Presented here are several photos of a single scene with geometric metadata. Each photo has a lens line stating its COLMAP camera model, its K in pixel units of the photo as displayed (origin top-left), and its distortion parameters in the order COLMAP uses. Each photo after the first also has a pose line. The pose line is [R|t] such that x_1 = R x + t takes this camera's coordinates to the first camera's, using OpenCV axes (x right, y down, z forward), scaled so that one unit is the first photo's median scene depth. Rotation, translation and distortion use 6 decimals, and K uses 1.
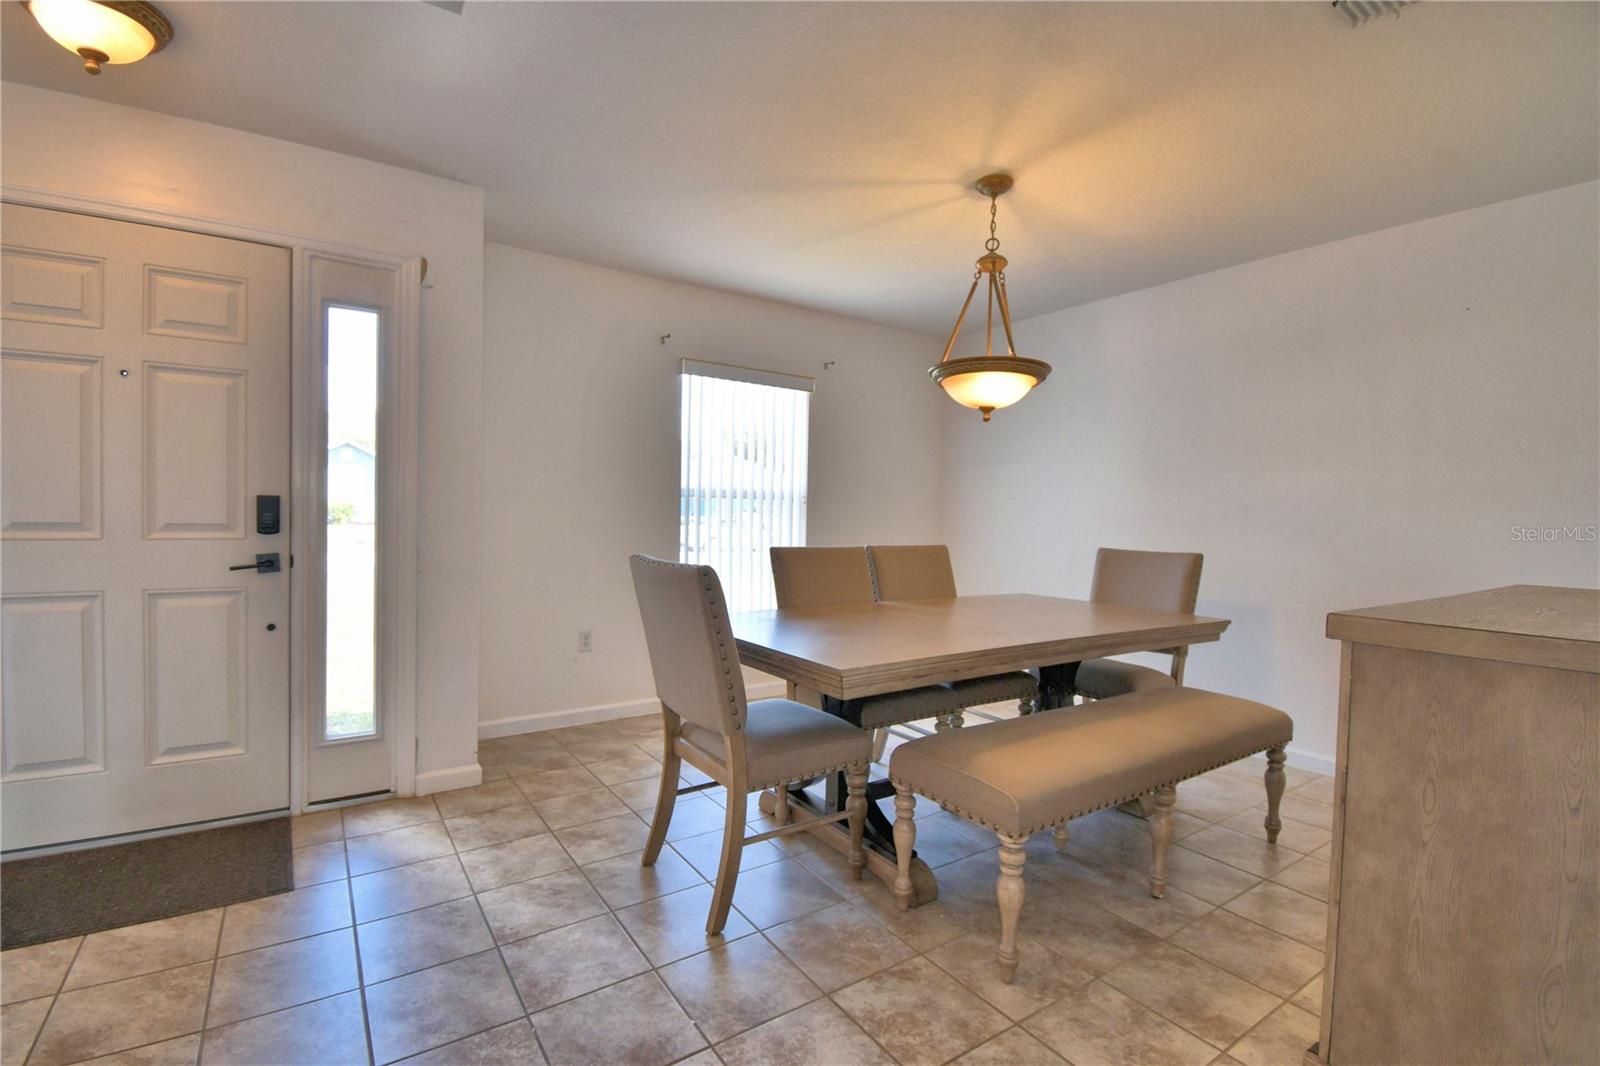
lens RADIAL K [[740.4, 0, 800.0], [0, 740.4, 533.0], [0, 0, 1]] dist [0.000831, -0.000115]
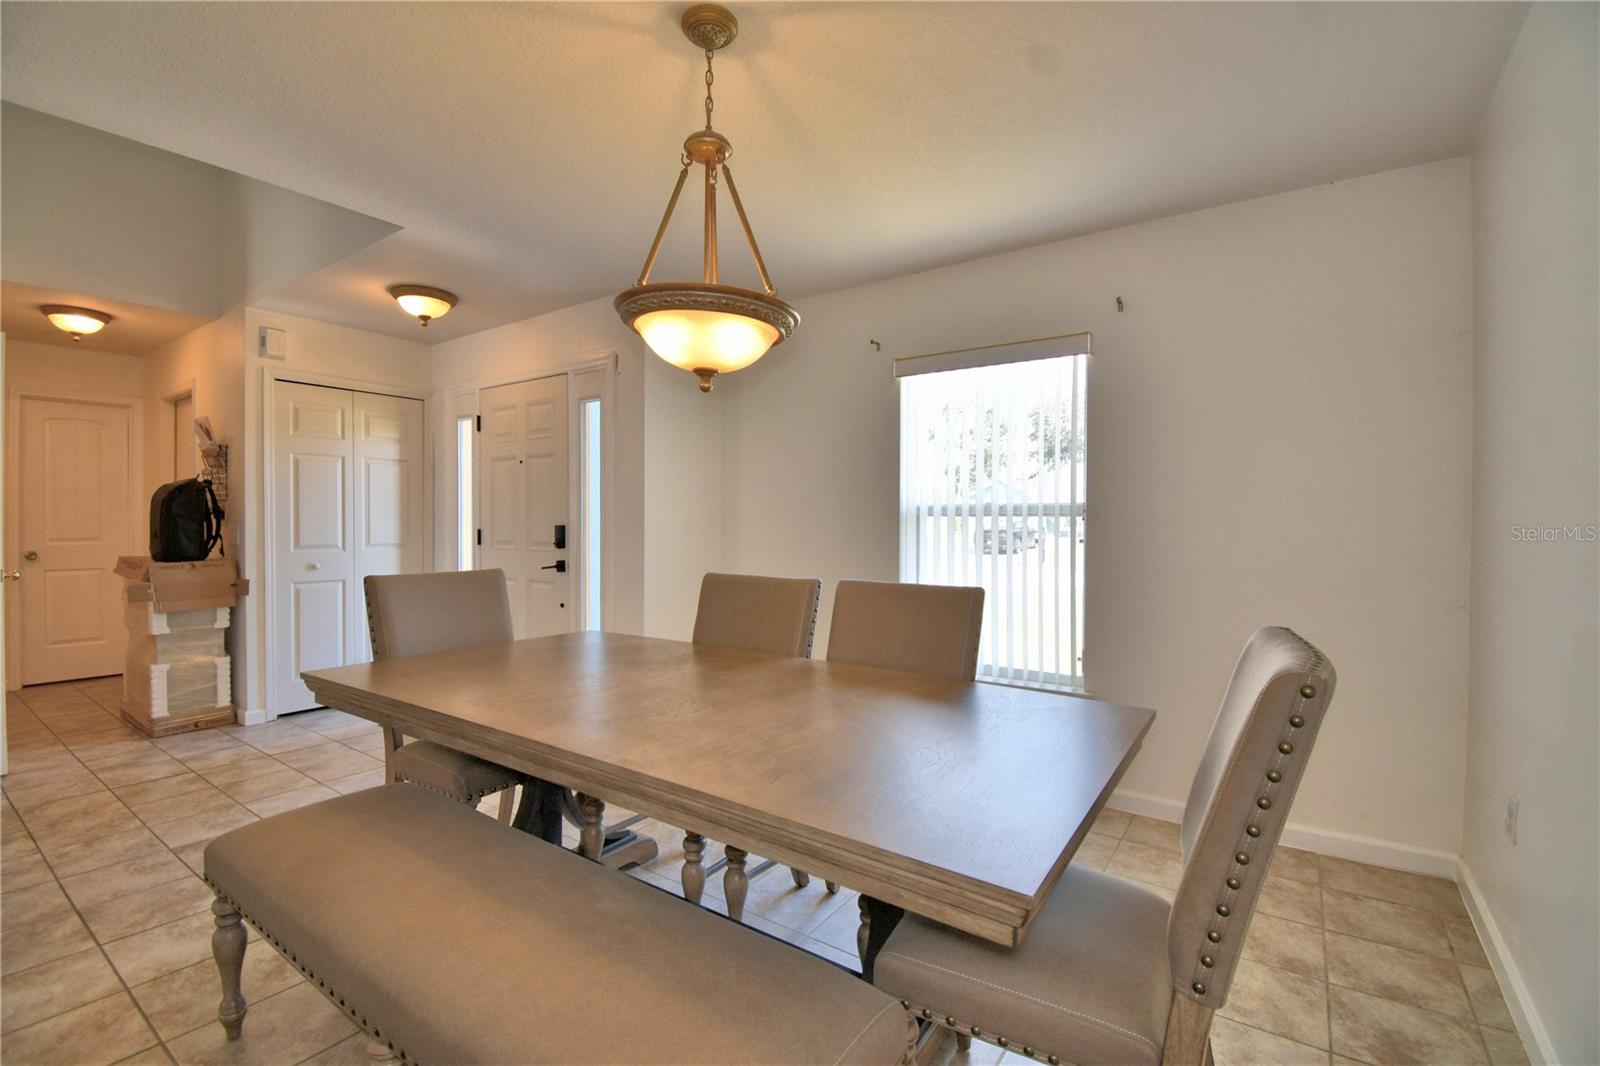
lens RADIAL K [[723.4, 0, 800.0], [0, 723.4, 533.0], [0, 0, 1]] dist [0.000137, -0.000031]
pose [[0.353884, -0.010551, -0.935230, 0.949966], [-0.022618, 0.999547, -0.019835, -0.012258], [0.935016, 0.028173, 0.353486, 0.901952]]
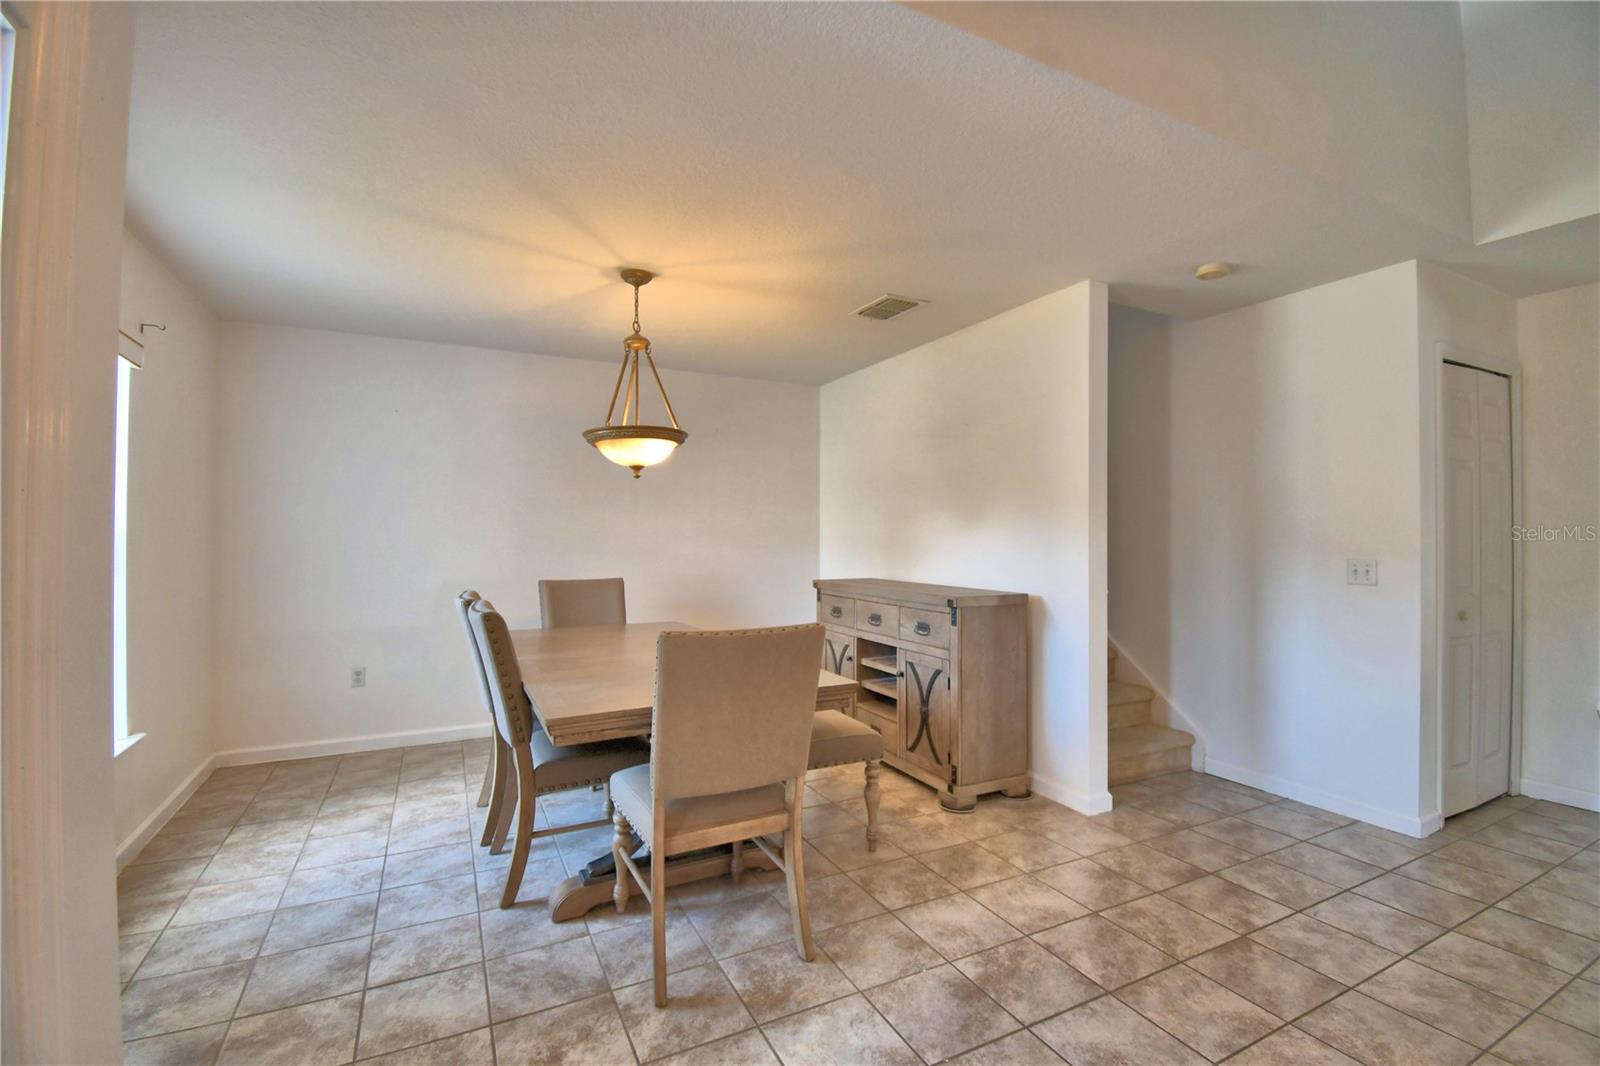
lens RADIAL K [[713.4, 0, 800.0], [0, 713.4, 533.0], [0, 0, 1]] dist [0.000522, -0.000030]
pose [[0.119225, -0.021087, 0.992643, -0.870043], [0.039560, 0.999081, 0.016473, -0.077963], [-0.992079, 0.037305, 0.119950, 0.655846]]
